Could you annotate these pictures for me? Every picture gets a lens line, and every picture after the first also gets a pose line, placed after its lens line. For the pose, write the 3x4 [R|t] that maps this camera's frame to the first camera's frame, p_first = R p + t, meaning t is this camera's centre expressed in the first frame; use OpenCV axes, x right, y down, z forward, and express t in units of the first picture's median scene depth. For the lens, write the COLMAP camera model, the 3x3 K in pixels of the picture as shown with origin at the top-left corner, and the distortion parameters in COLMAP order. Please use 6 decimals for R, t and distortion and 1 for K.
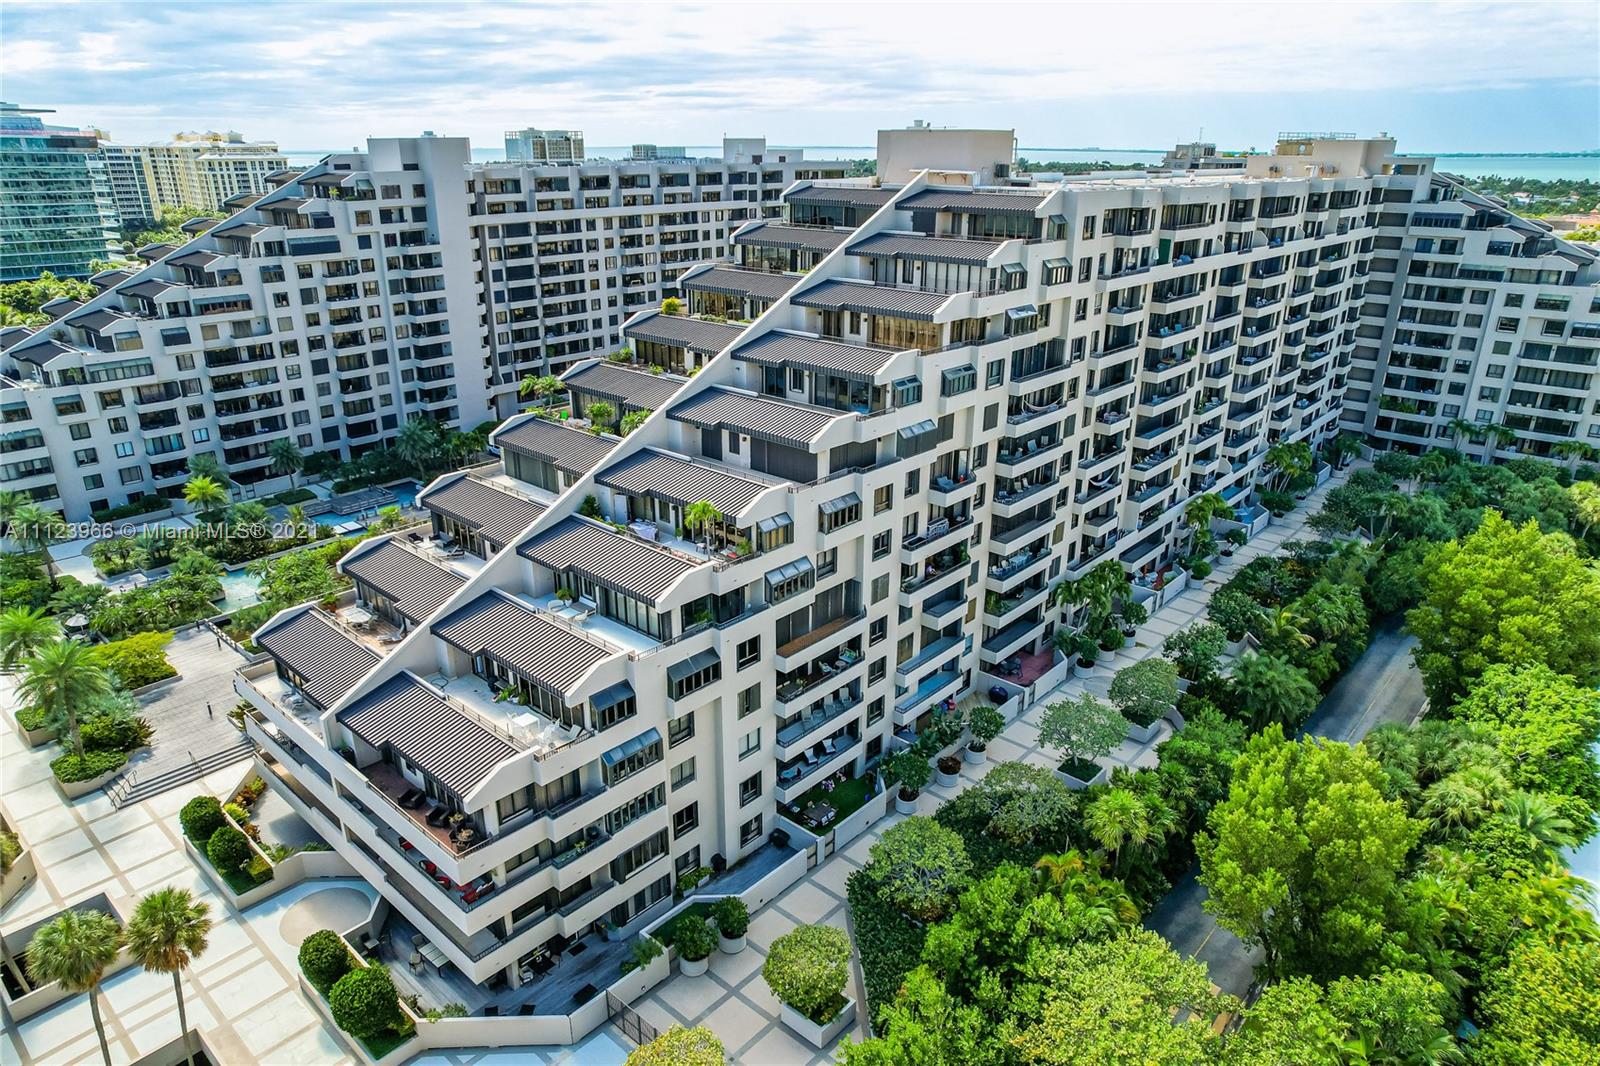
lens RADIAL K [[1027.2, 0, 800.0], [0, 1027.2, 533.0], [0, 0, 1]] dist [-0.092061, 0.089120]
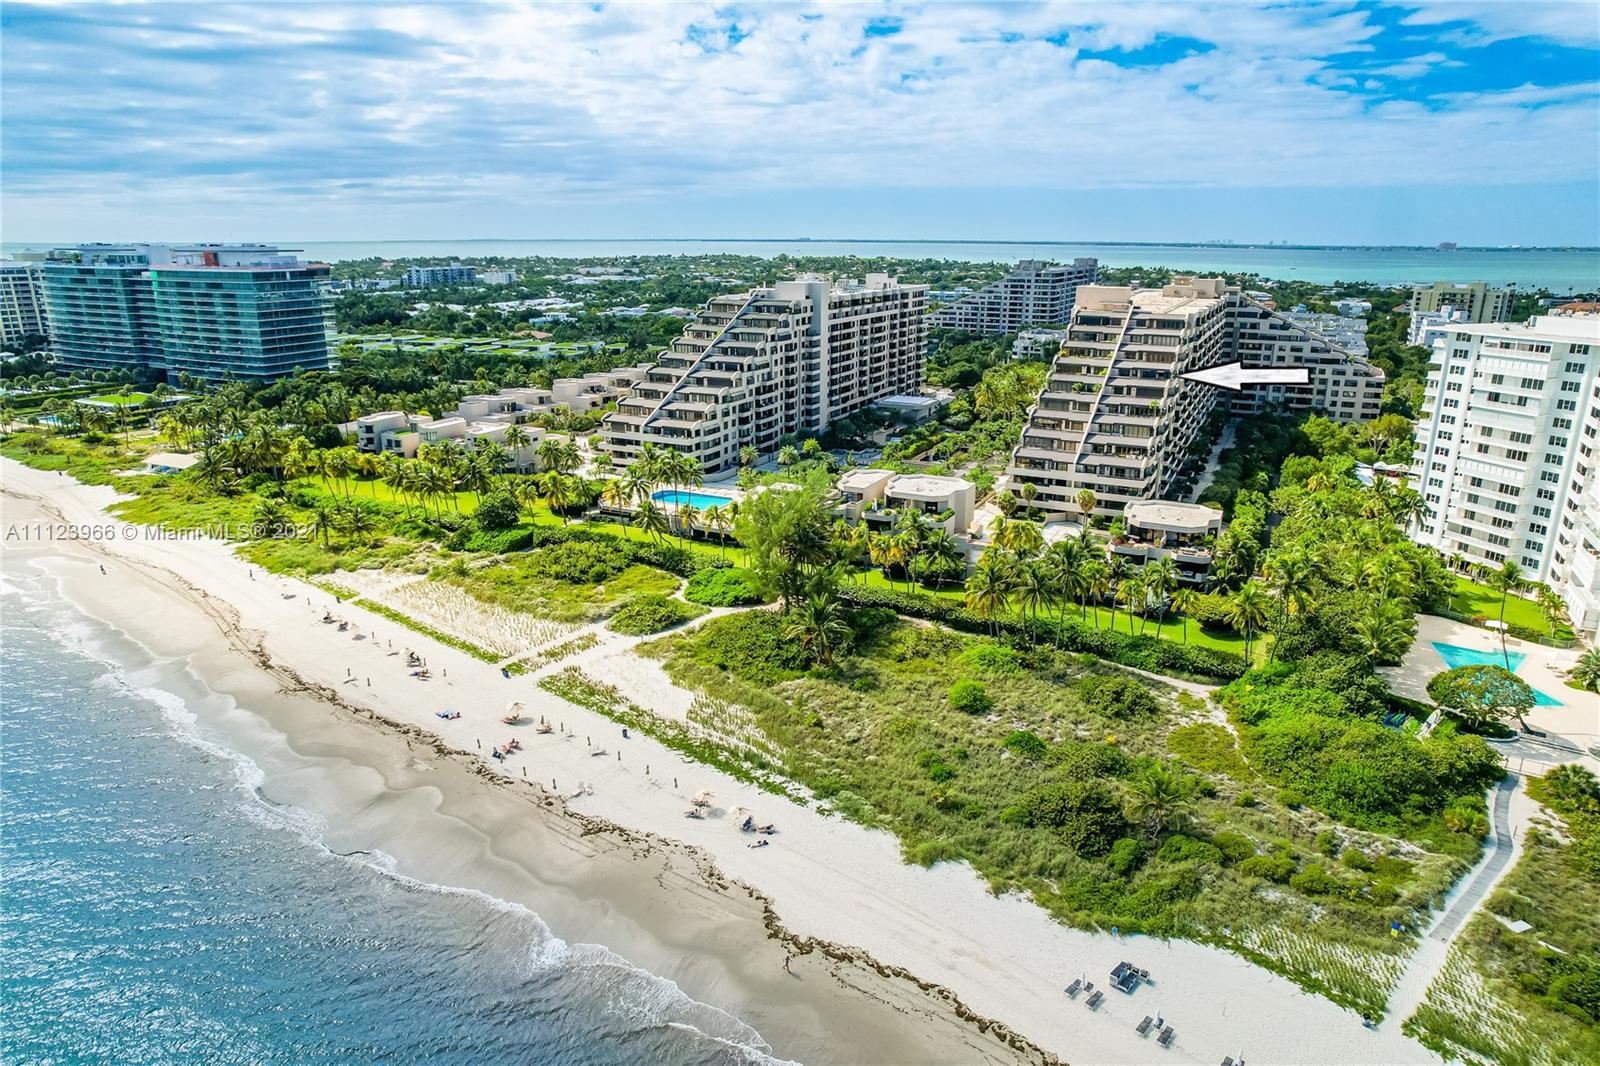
lens RADIAL K [[1027.2, 0, 800.0], [0, 1027.2, 533.0], [0, 0, 1]] dist [-0.092061, 0.089120]
pose [[0.964224, -0.075172, 0.254205, -0.980212], [0.095714, 0.992986, -0.069414, 0.245543], [-0.247204, 0.091262, 0.964656, -0.929862]]
